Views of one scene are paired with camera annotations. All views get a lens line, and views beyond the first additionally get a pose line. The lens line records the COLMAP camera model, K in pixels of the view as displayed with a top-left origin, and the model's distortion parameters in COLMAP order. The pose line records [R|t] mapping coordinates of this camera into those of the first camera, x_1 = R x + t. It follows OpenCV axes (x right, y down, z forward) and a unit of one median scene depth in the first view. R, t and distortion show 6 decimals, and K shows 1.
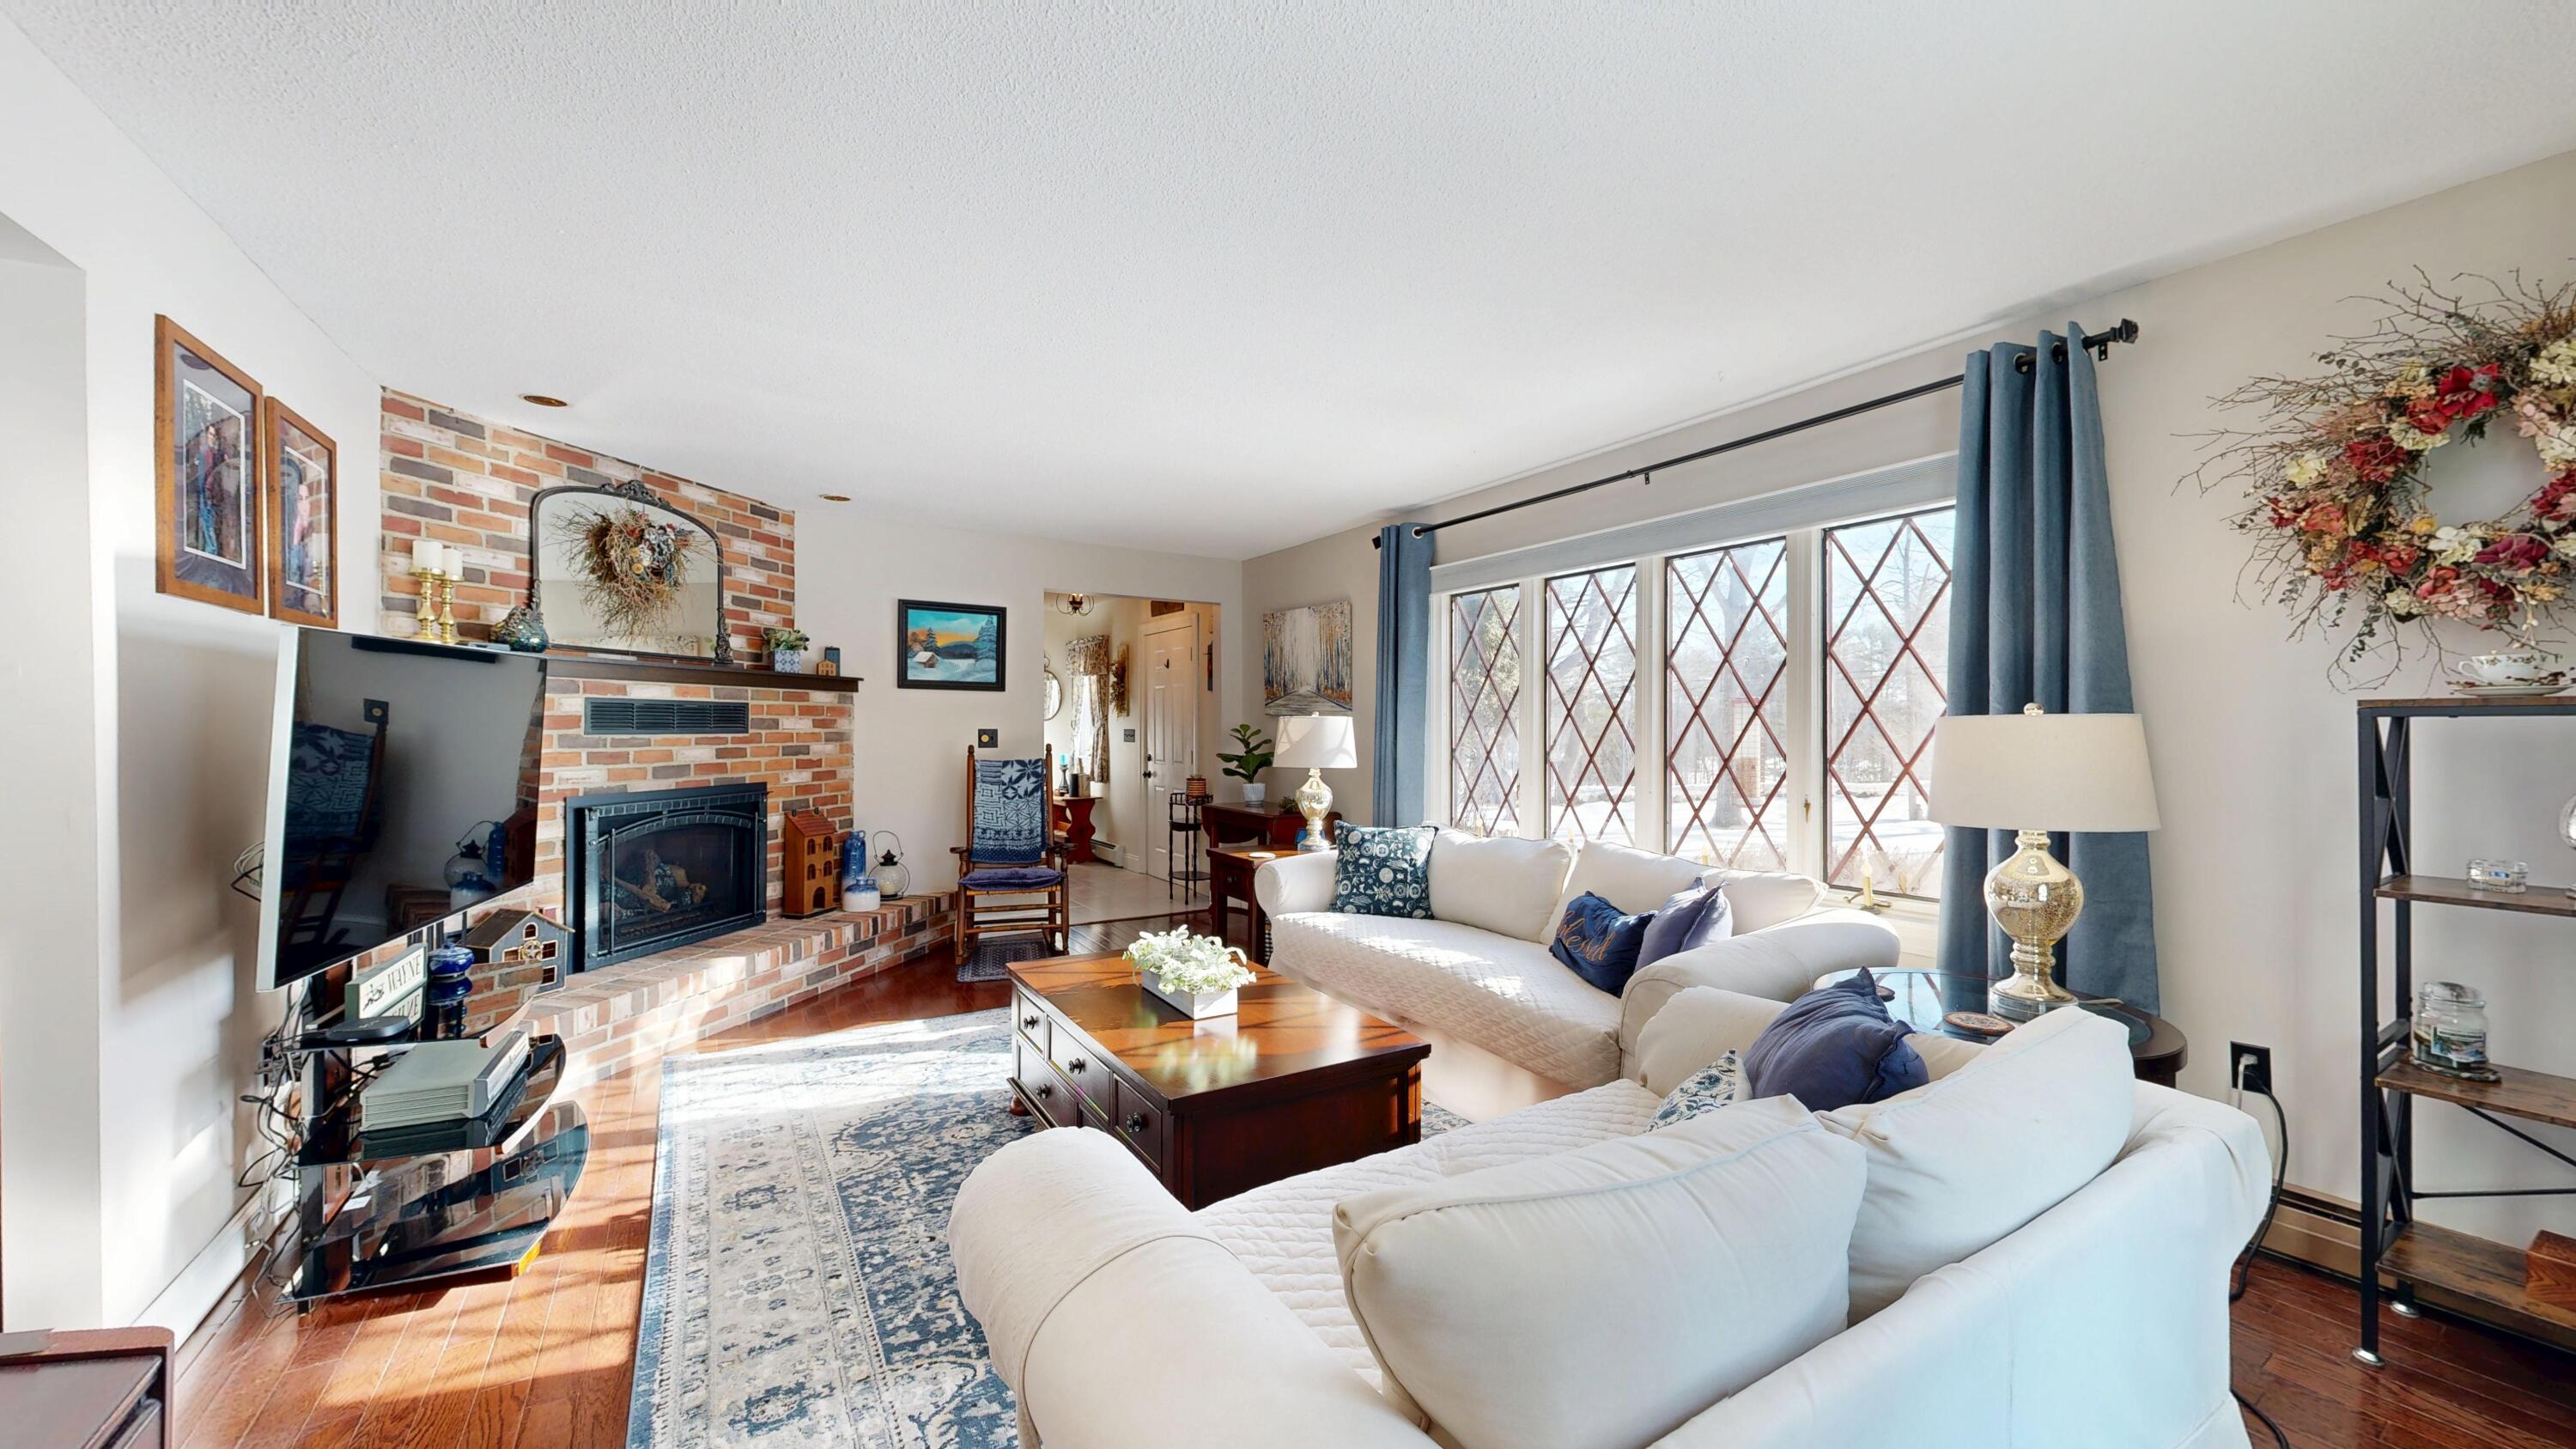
lens RADIAL K [[945.0, 0, 1288.0], [0, 945.0, 724.5], [0, 0, 1]] dist [0.000747, -0.000056]
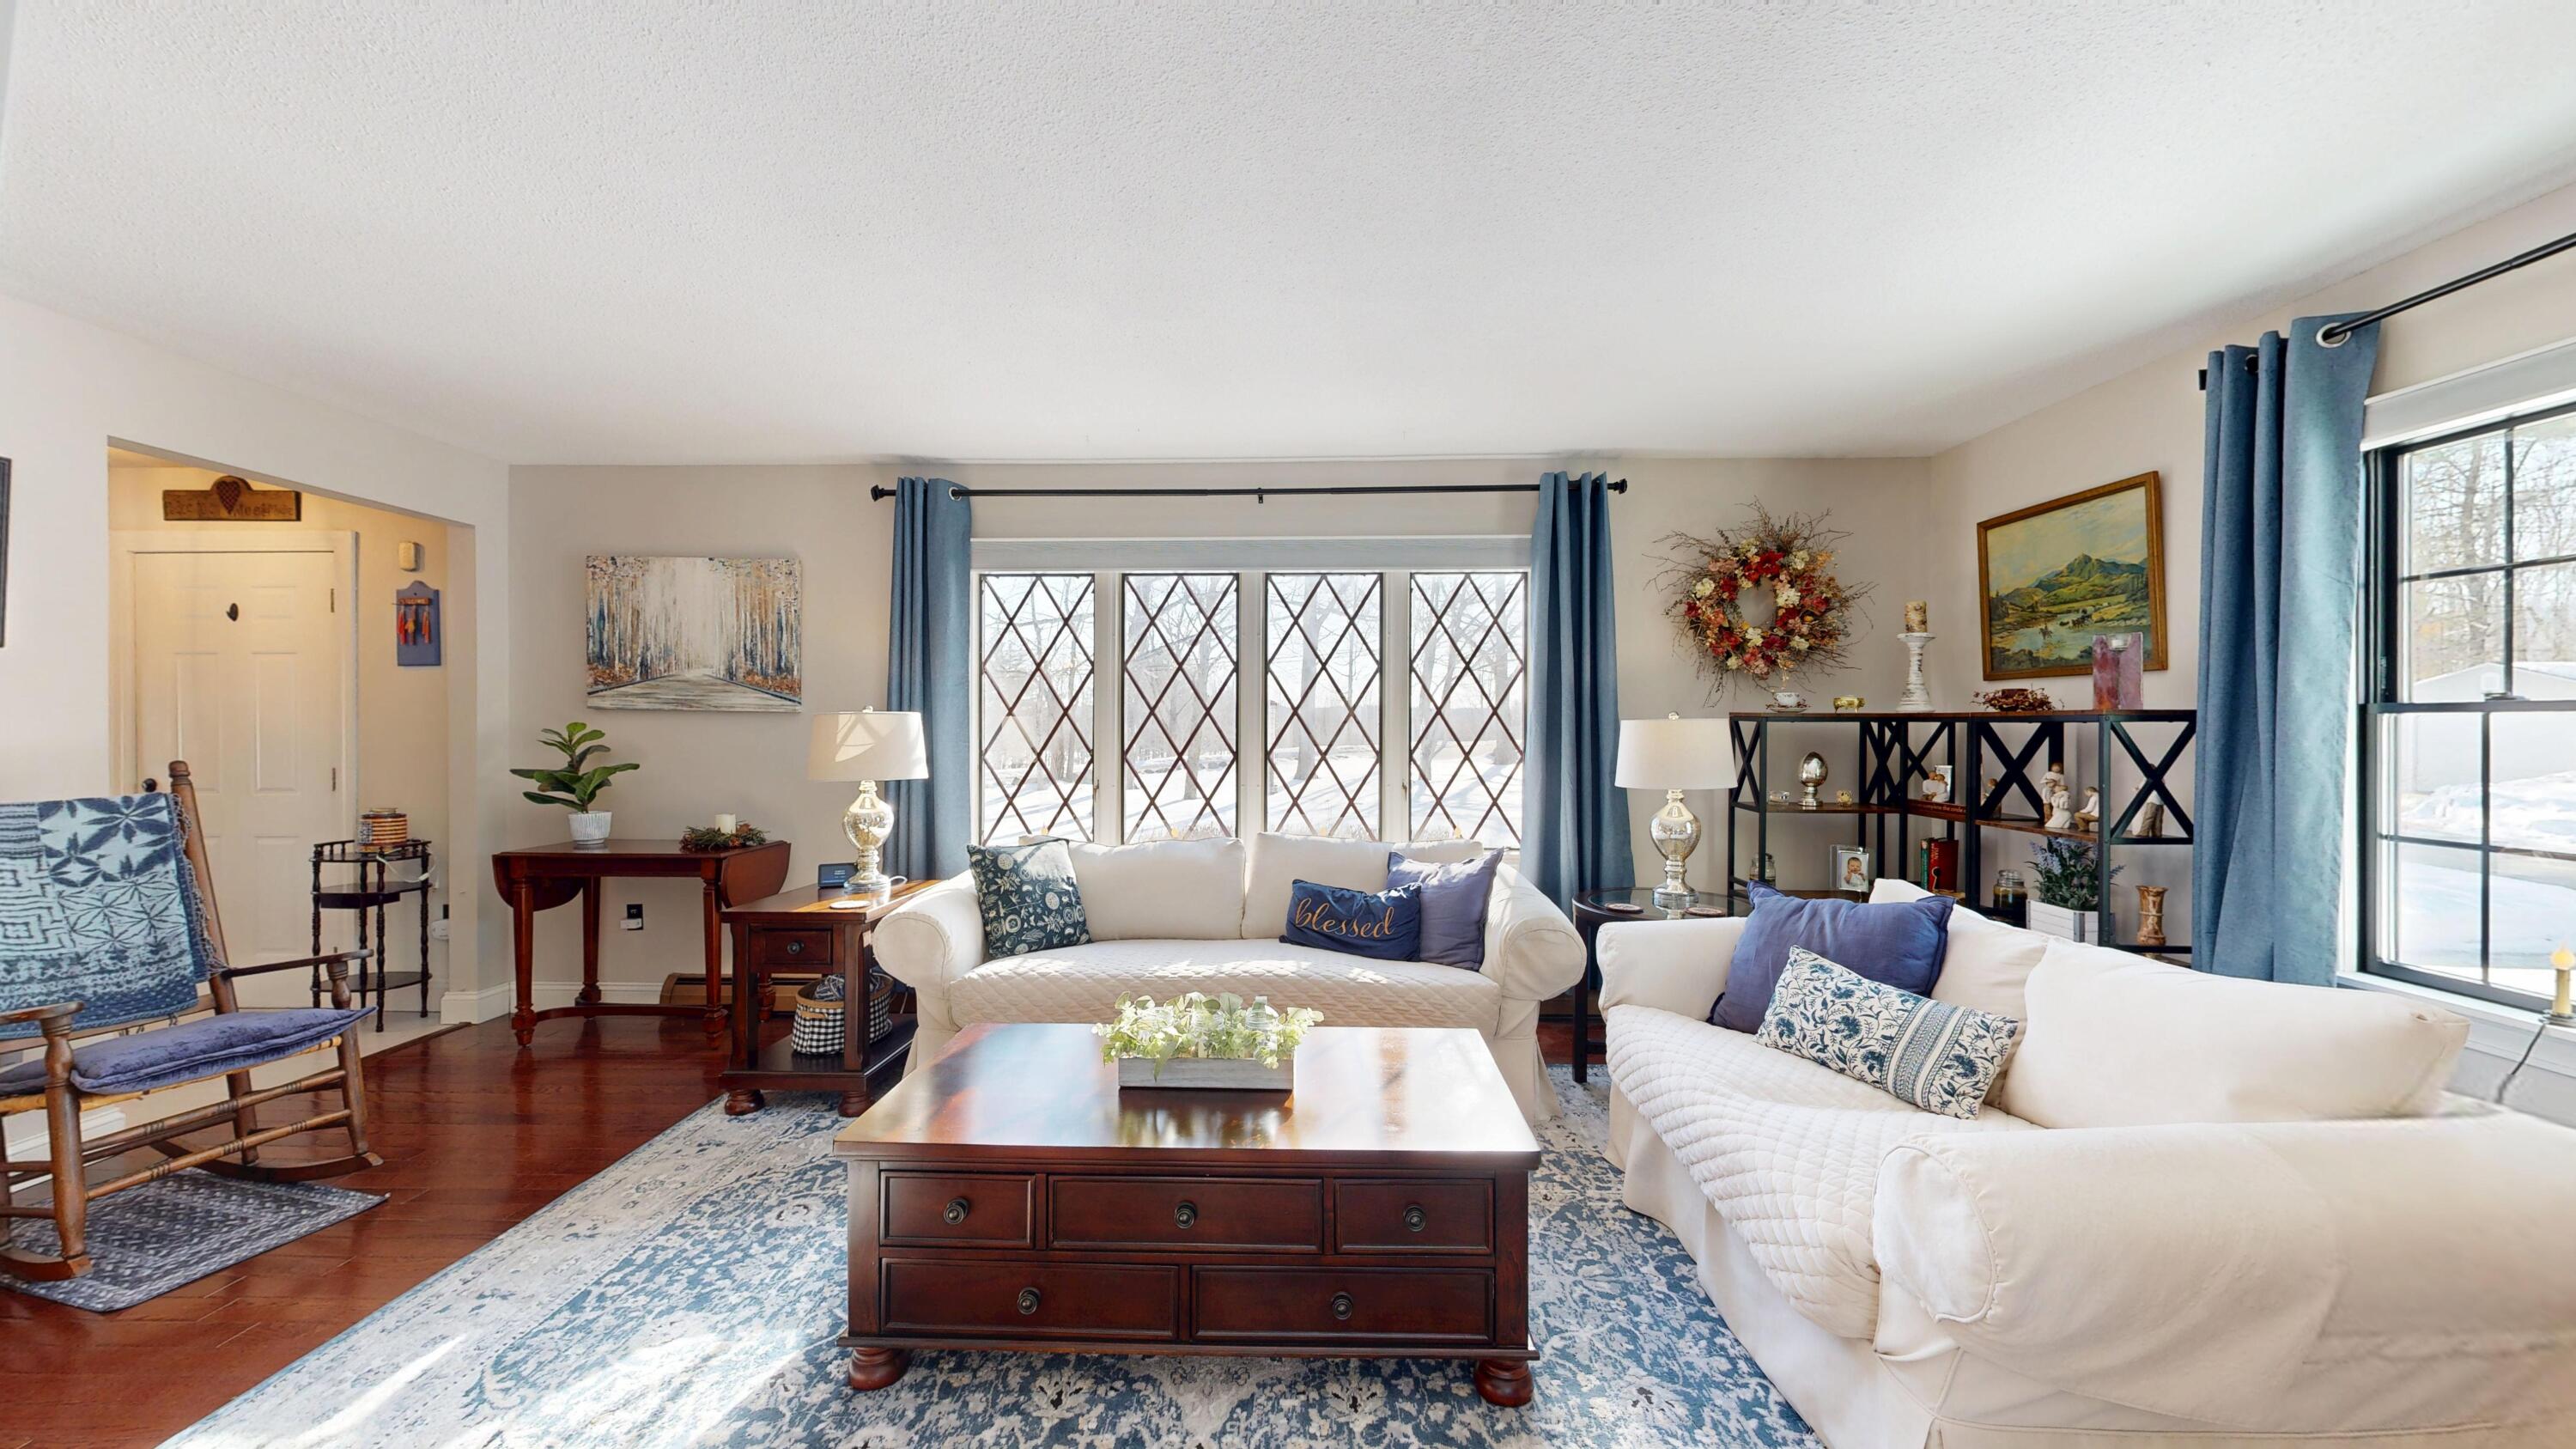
lens RADIAL K [[945.0, 0, 1288.0], [0, 945.0, 724.5], [0, 0, 1]] dist [0.000747, -0.000056]
pose [[0.543174, 0.001001, 0.839620, -0.454415], [-0.001827, 0.999998, -0.000010, 0.000461], [-0.839618, -0.001529, 0.543175, 0.331029]]
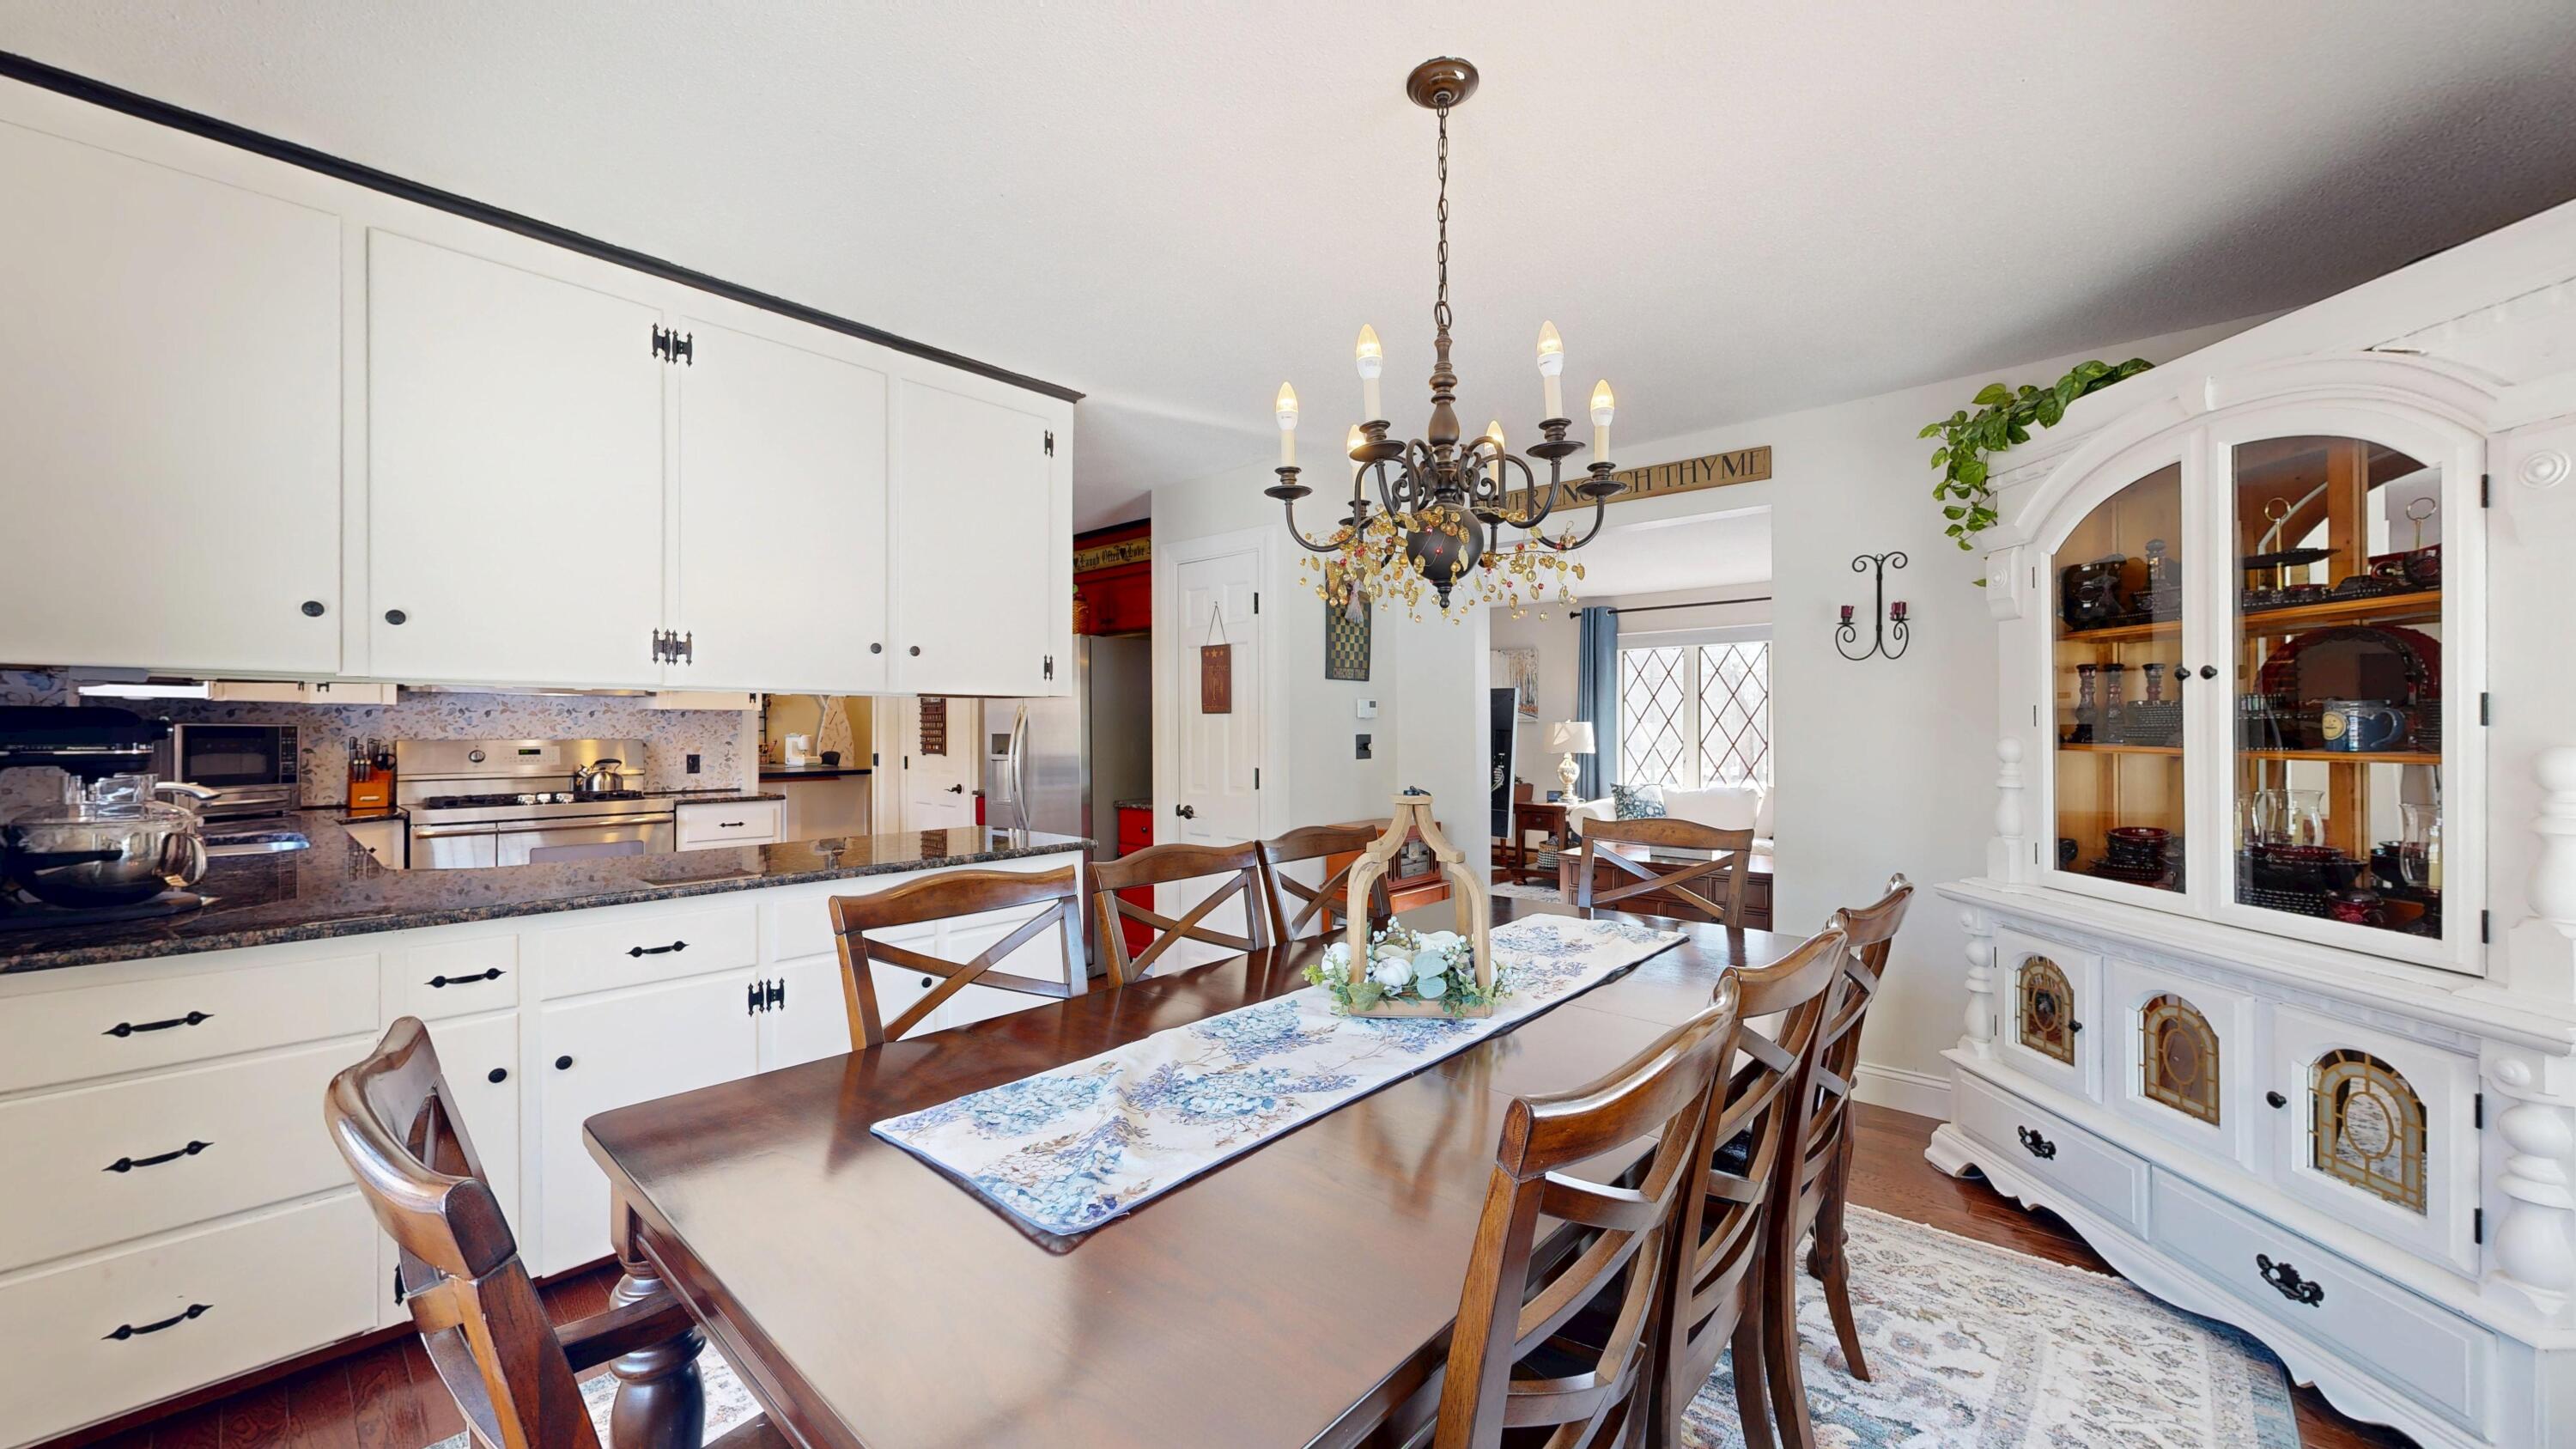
lens RADIAL K [[945.0, 0, 1288.0], [0, 945.0, 724.5], [0, 0, 1]] dist [0.000747, -0.000056]
pose [[0.959810, 0.000599, 0.280651, -0.985873], [0.000019, 0.999998, -0.002197, -0.001653], [-0.280651, 0.002114, 0.959808, -0.502667]]
